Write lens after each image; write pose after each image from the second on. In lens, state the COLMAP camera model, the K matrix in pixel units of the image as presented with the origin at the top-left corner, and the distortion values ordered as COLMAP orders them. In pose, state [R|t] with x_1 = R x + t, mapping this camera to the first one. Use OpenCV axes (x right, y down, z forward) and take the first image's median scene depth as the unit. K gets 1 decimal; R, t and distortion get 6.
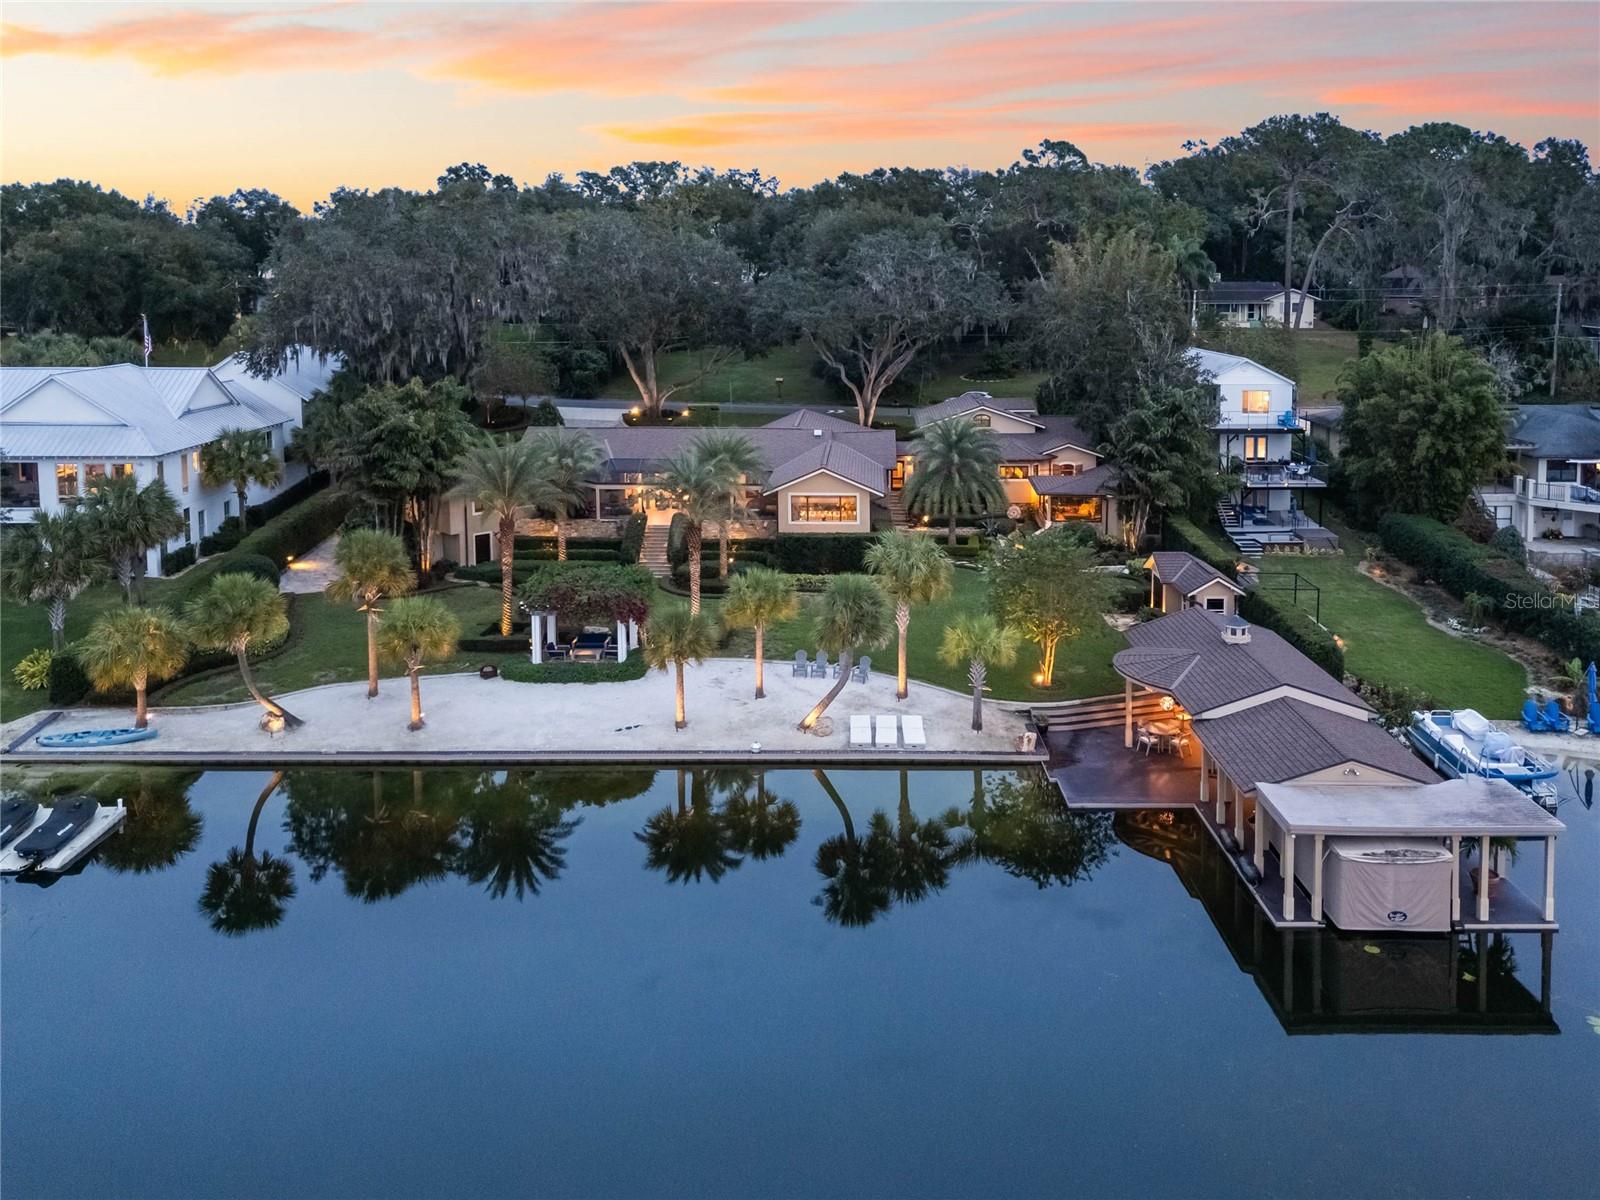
lens RADIAL K [[1259.3, 0, 897.8], [0, 1259.3, 474.3], [0, 0, 1]] dist [0.070352, -0.075923]
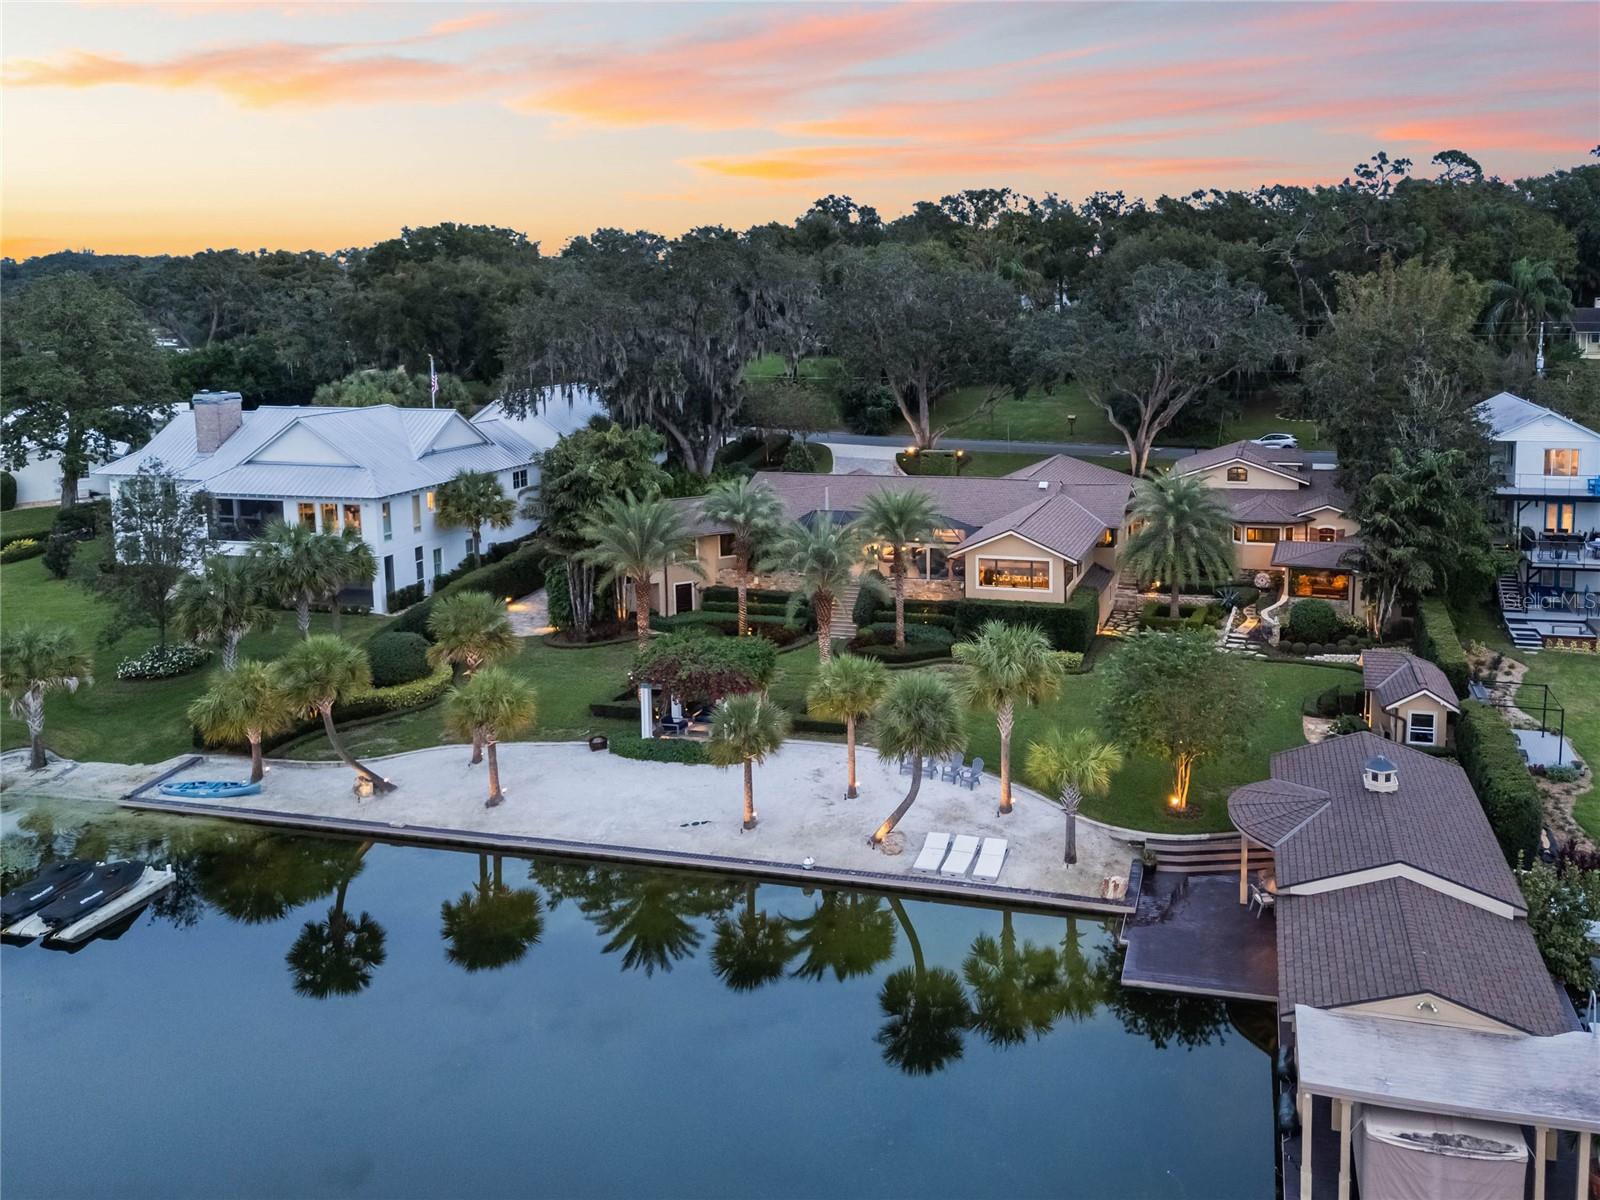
lens RADIAL K [[1256.0, 0, 1008.8], [0, 1256.0, 515.4], [0, 0, 1]] dist [0.041688, -0.007647]
pose [[0.970565, 0.033321, -0.238525, 0.147501], [-0.028931, 0.999342, 0.021884, -0.033963], [0.239097, -0.014339, 0.970890, 0.111197]]
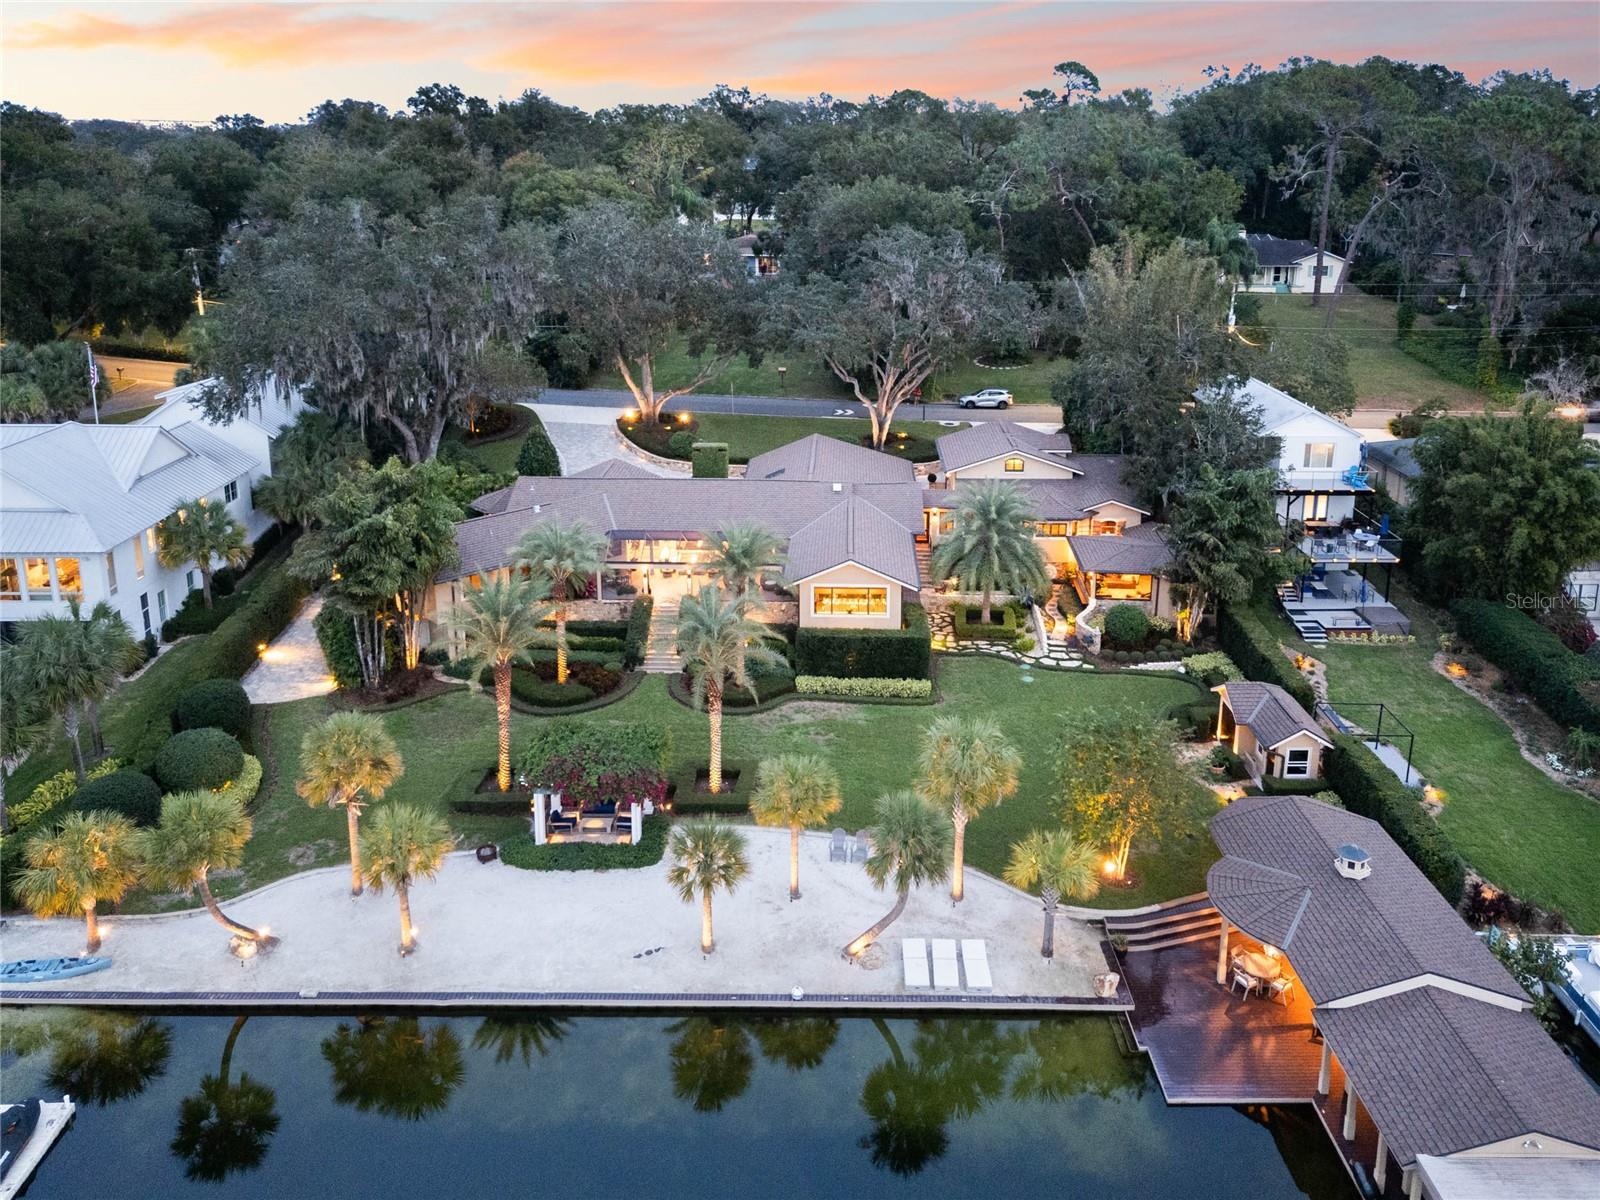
lens RADIAL K [[1241.6, 0, 879.8], [0, 1241.6, 524.6], [0, 0, 1]] dist [0.052322, -0.042748]
pose [[0.999928, 0.011455, 0.003565, -0.040130], [-0.011824, 0.991241, 0.131537, -0.139604], [-0.002027, -0.131569, 0.991305, 0.122054]]
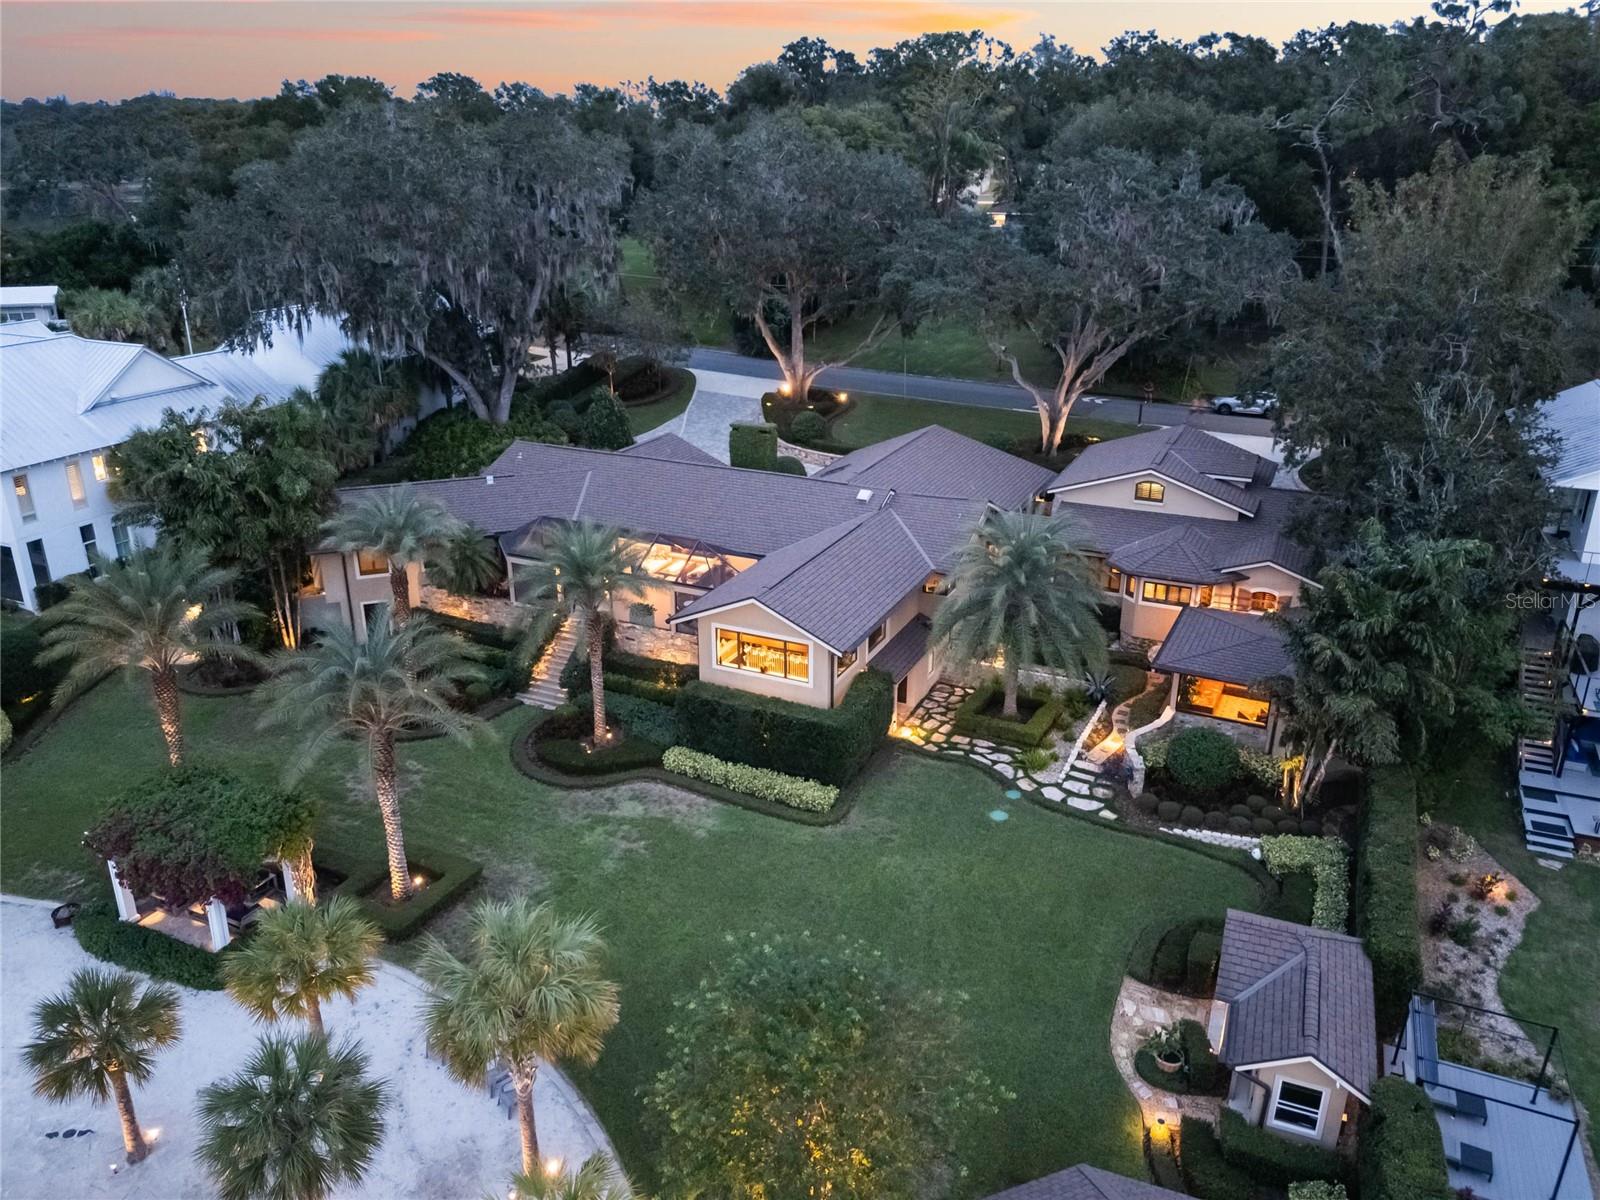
lens RADIAL K [[1192.0, 0, 804.6], [0, 1192.0, 655.3], [0, 0, 1]] dist [0.051020, -0.045274]
pose [[0.904569, 0.172225, -0.389993, 0.188346], [-0.072538, 0.963608, 0.257290, -0.125017], [0.420112, -0.204447, 0.884142, 0.462140]]
